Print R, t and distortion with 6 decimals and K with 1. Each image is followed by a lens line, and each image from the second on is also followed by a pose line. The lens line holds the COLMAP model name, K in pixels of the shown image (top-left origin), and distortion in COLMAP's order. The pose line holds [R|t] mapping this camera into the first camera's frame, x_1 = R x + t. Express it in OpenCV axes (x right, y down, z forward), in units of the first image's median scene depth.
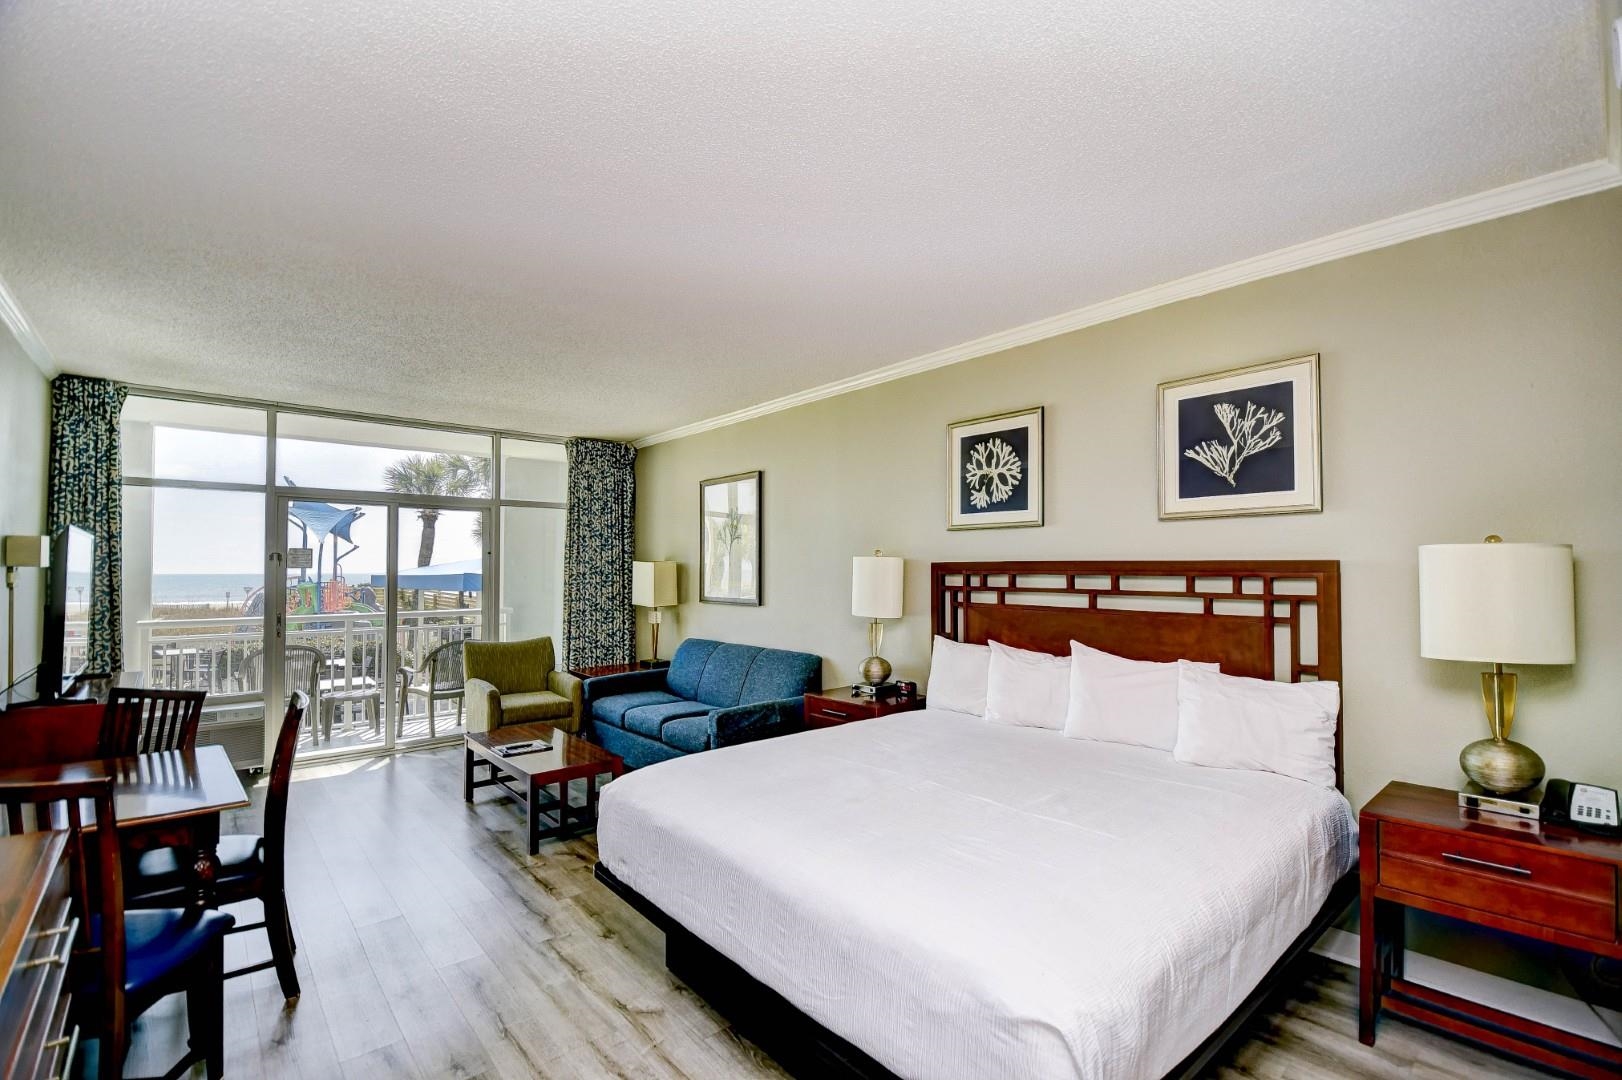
lens RADIAL K [[721.8, 0, 815.8], [0, 721.8, 548.6], [0, 0, 1]] dist [0.013978, -0.016138]
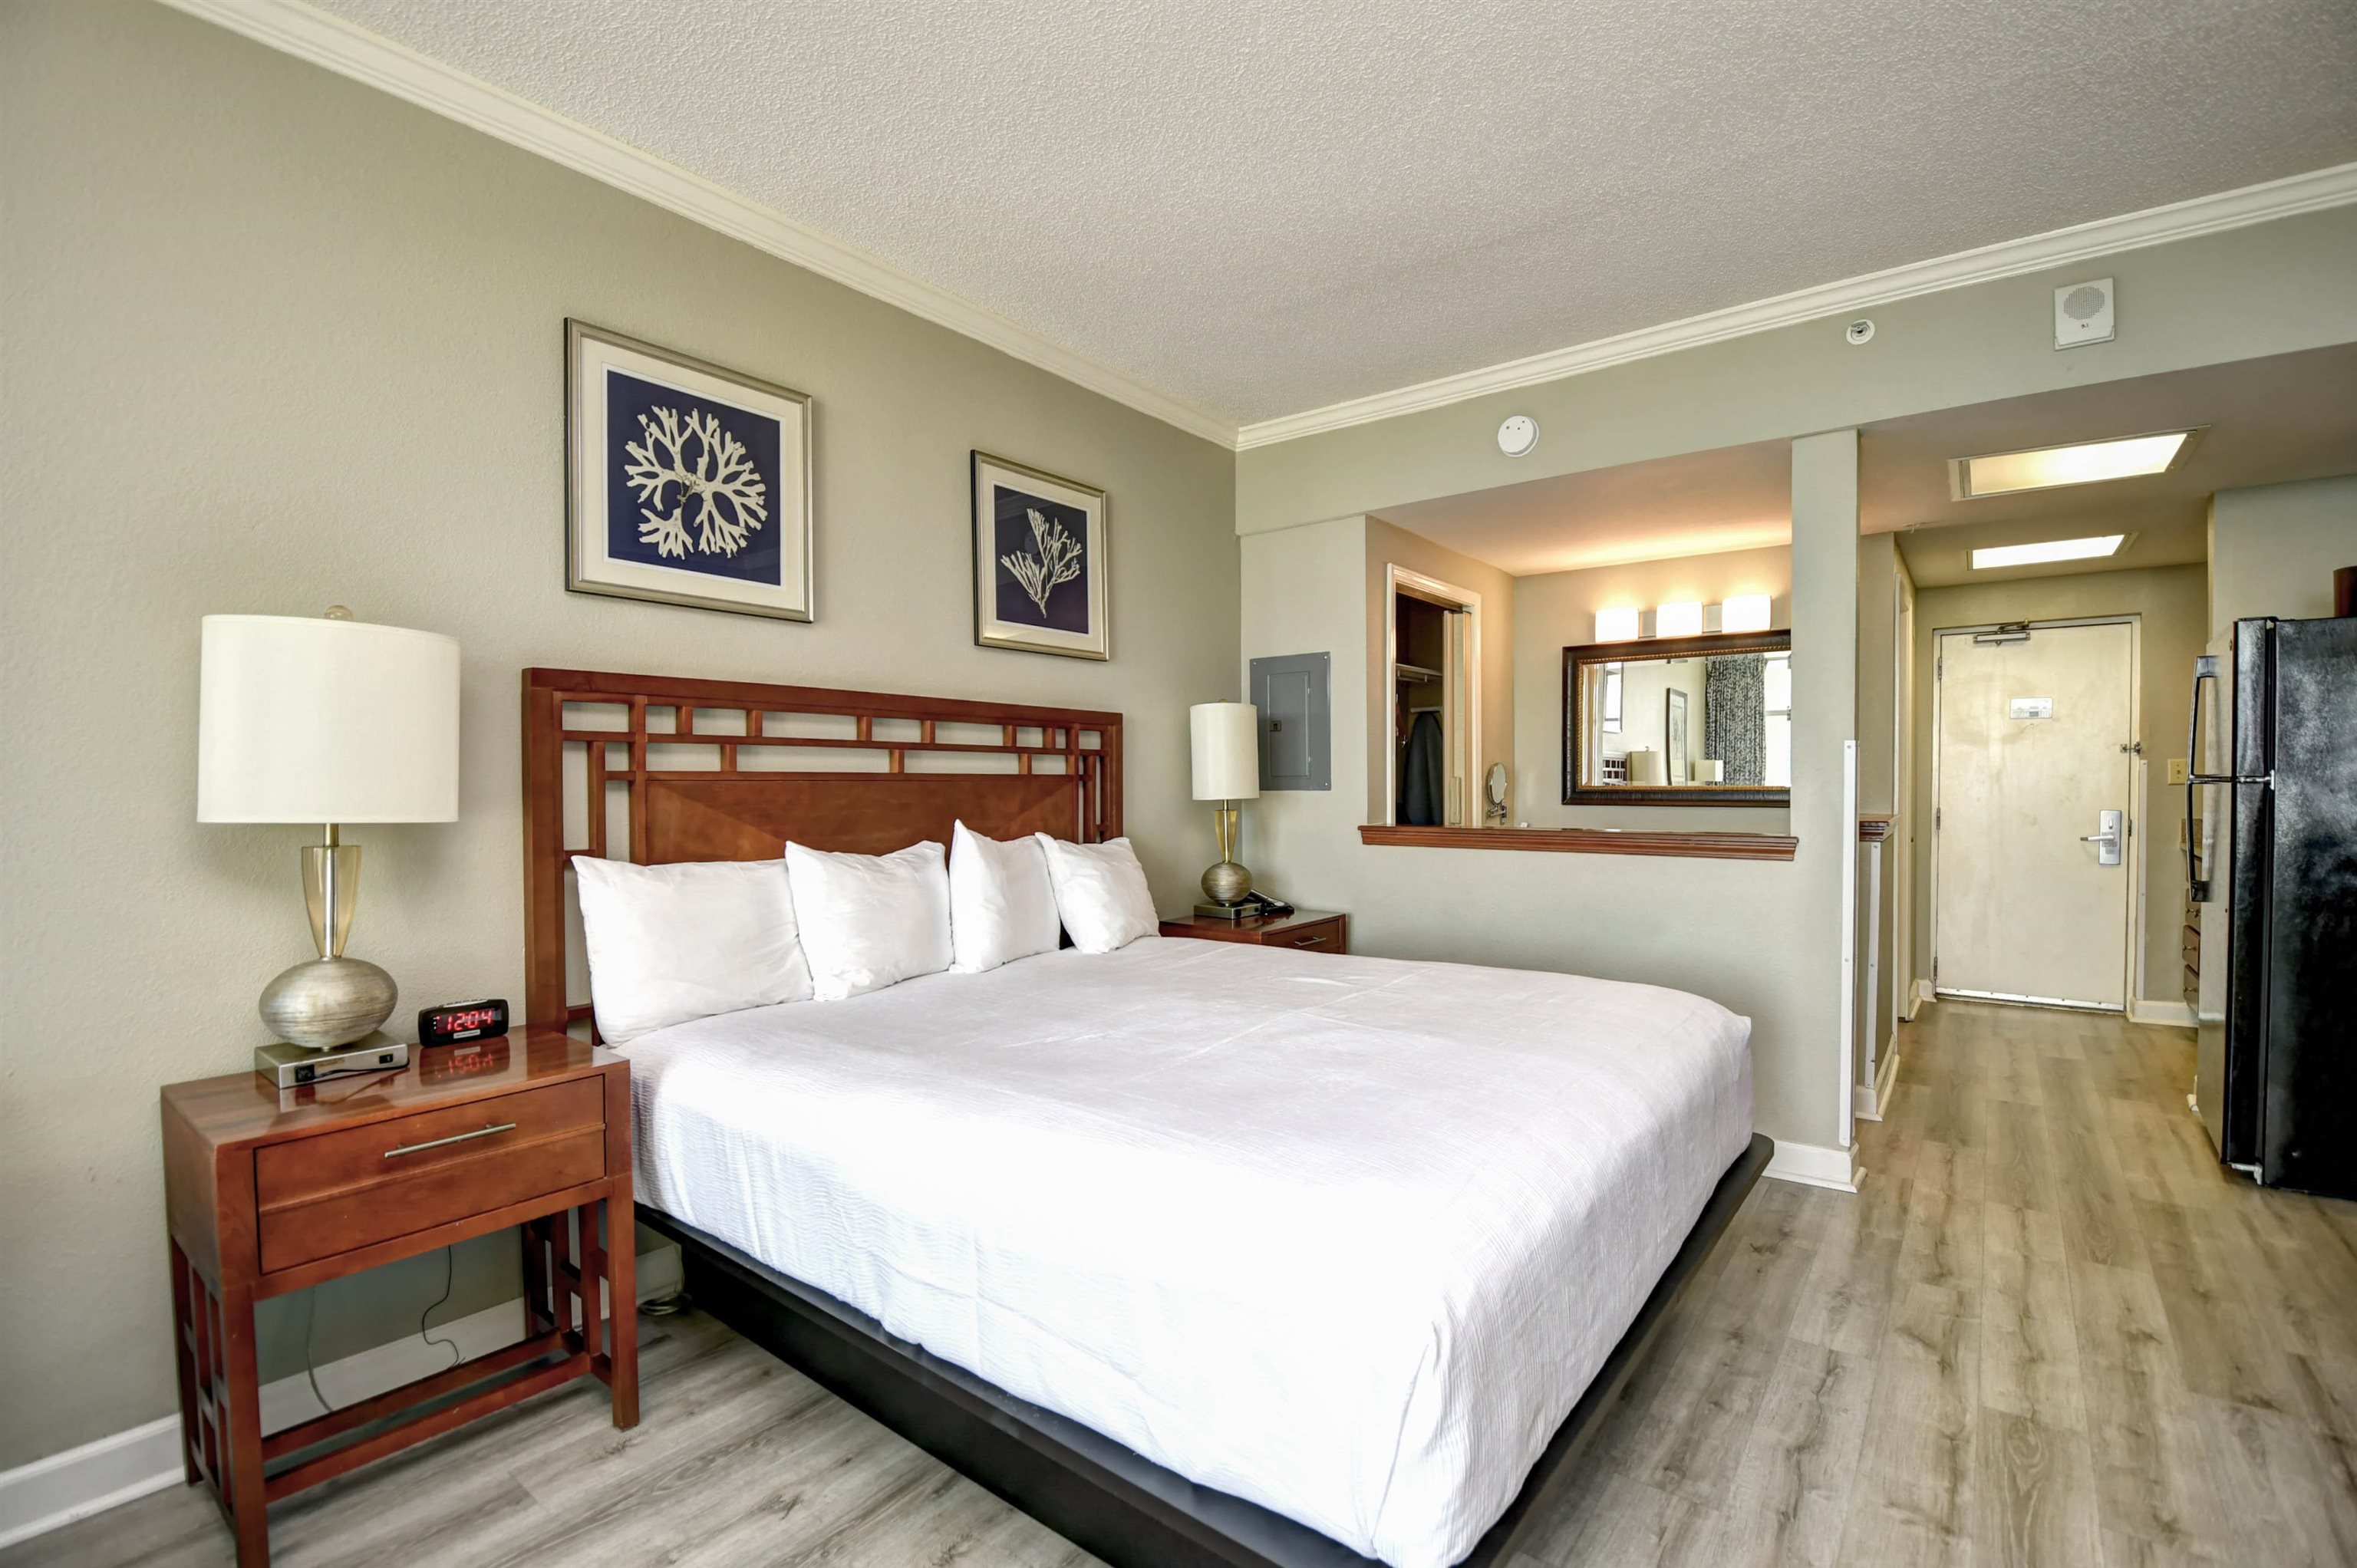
lens RADIAL K [[1048.8, 0, 1191.8], [0, 1048.8, 803.4], [0, 0, 1]] dist [0.013978, -0.016138]
pose [[-0.207030, -0.020783, 0.978114, -0.398315], [-0.024435, 0.999572, 0.016067, 0.064987], [-0.978029, -0.020574, -0.207450, 0.692425]]
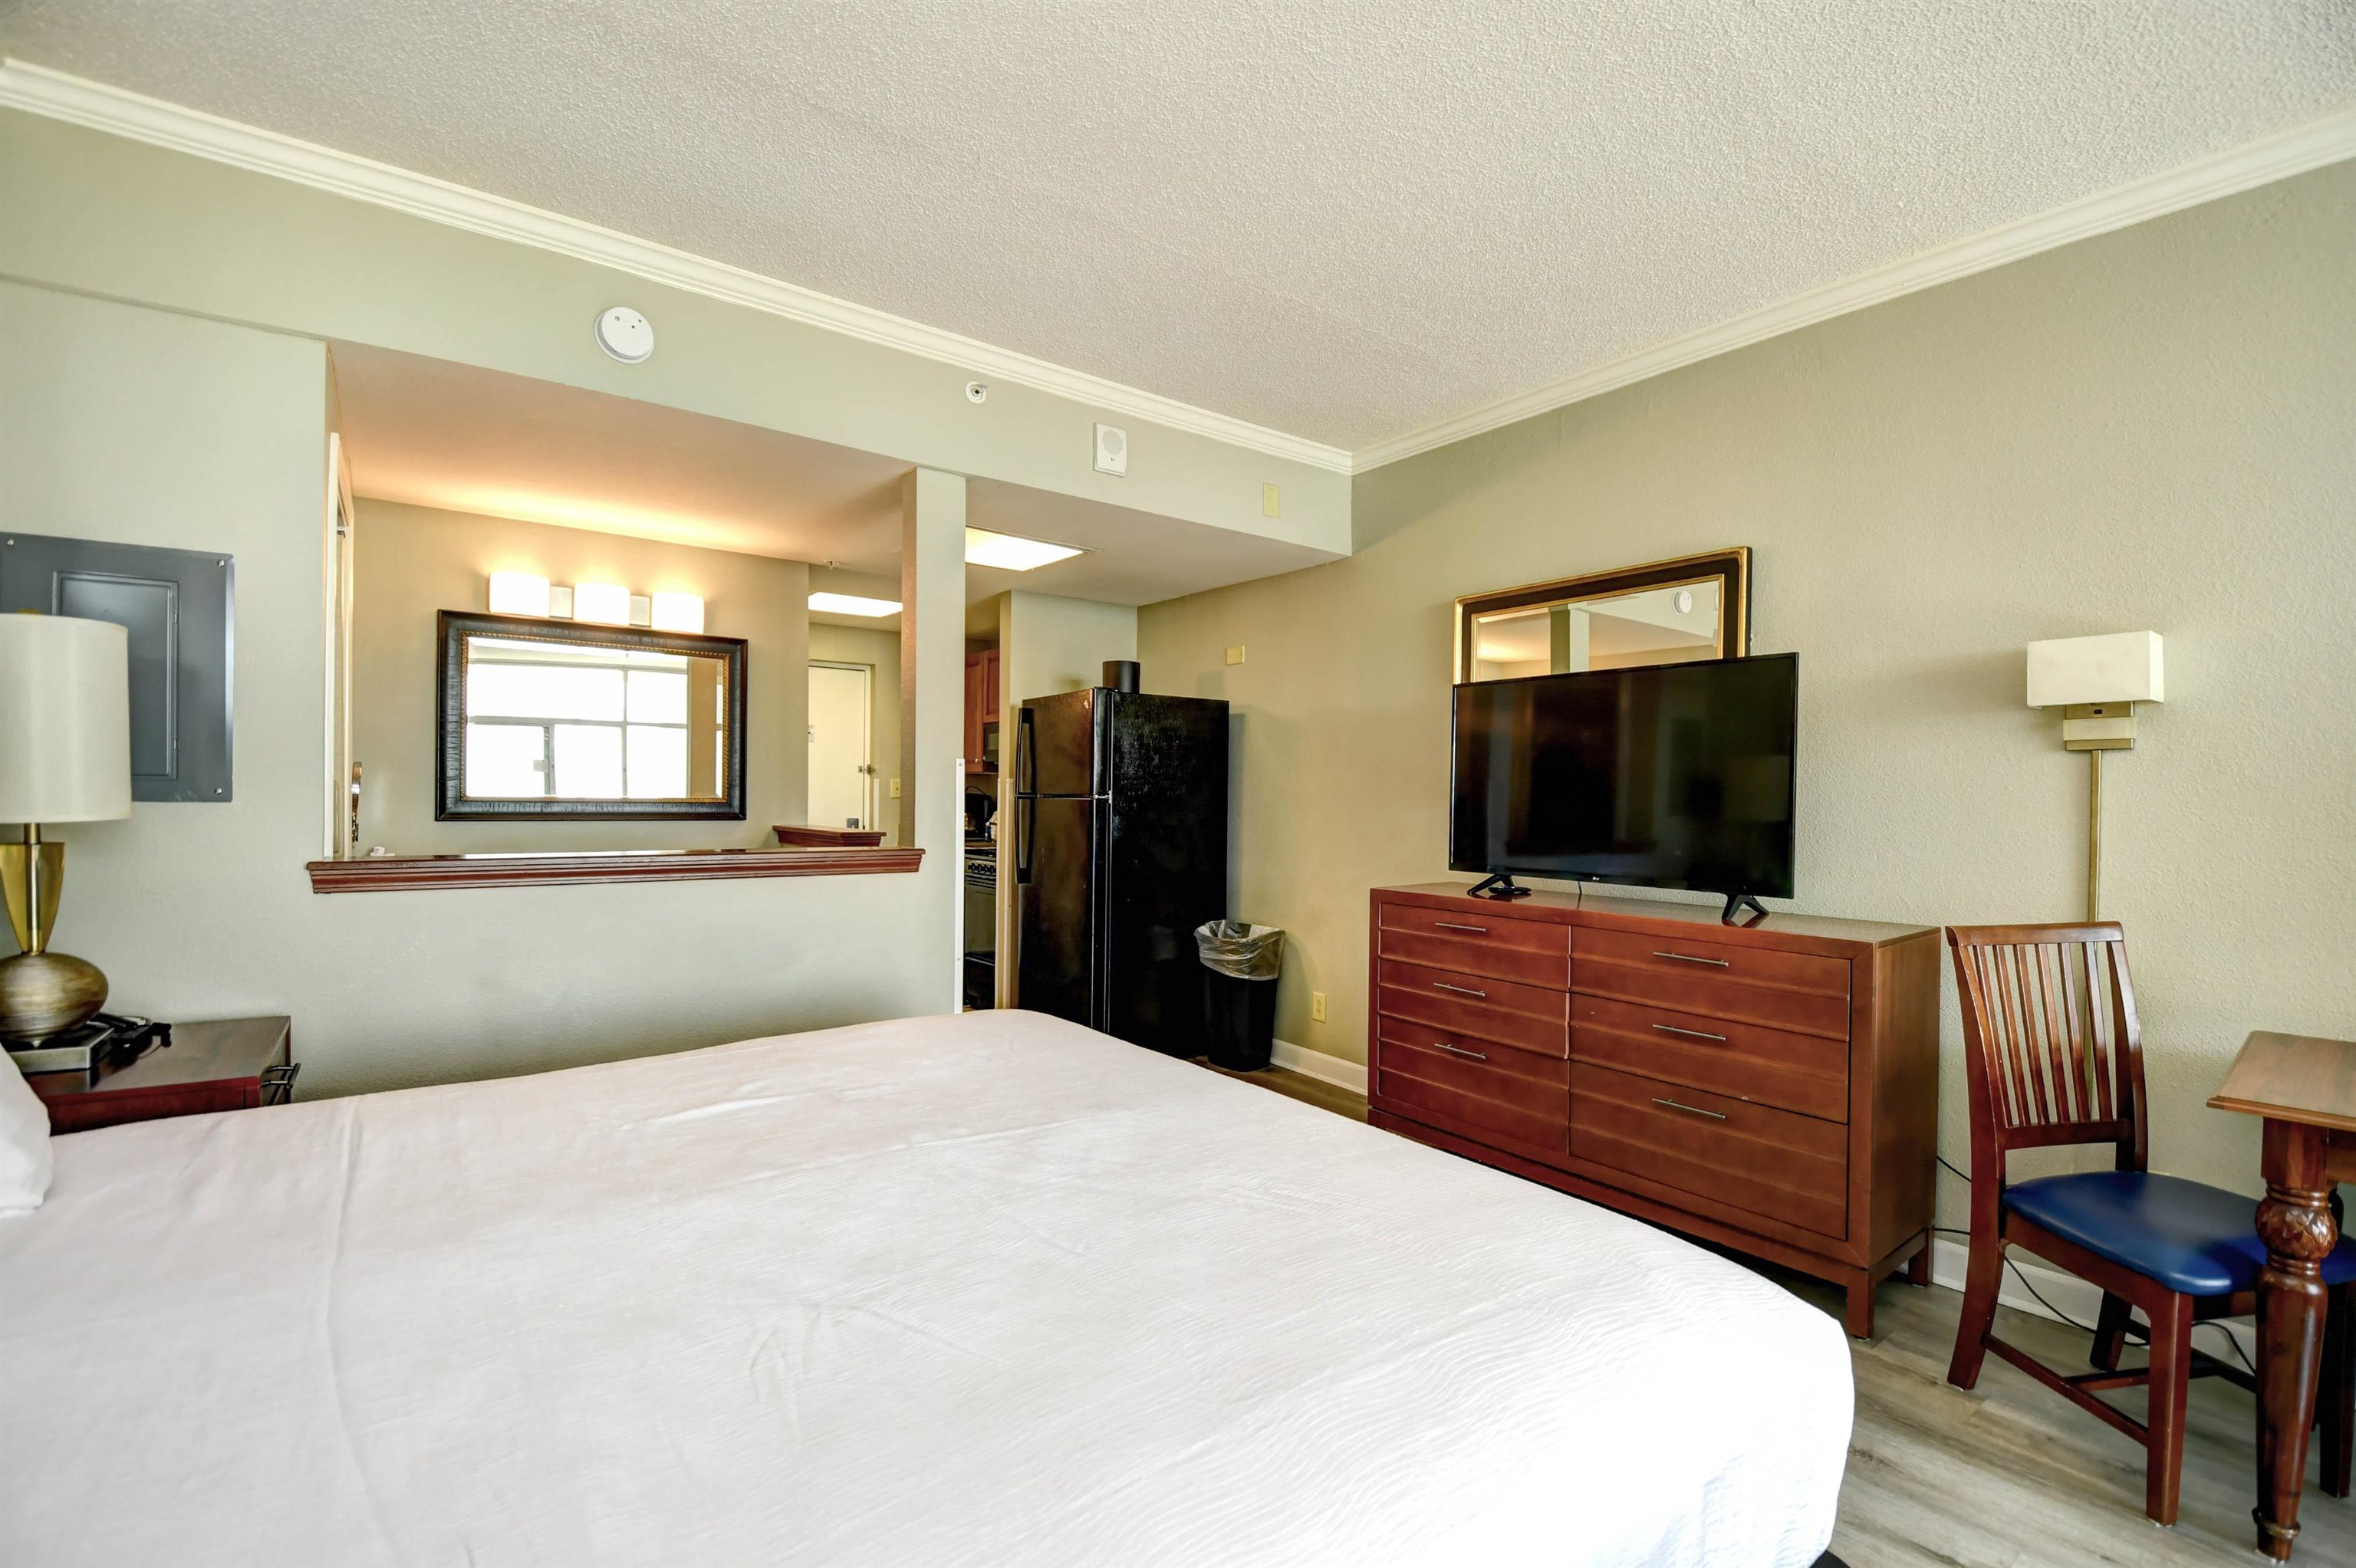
lens RADIAL K [[1048.3, 0, 1197.2], [0, 1048.3, 793.2], [0, 0, 1]] dist [0.013978, -0.016138]
pose [[-0.998325, -0.013054, 0.056364, -0.023768], [-0.014890, 0.999368, -0.032268, 0.070323], [-0.055907, -0.033053, -0.997889, 0.865925]]
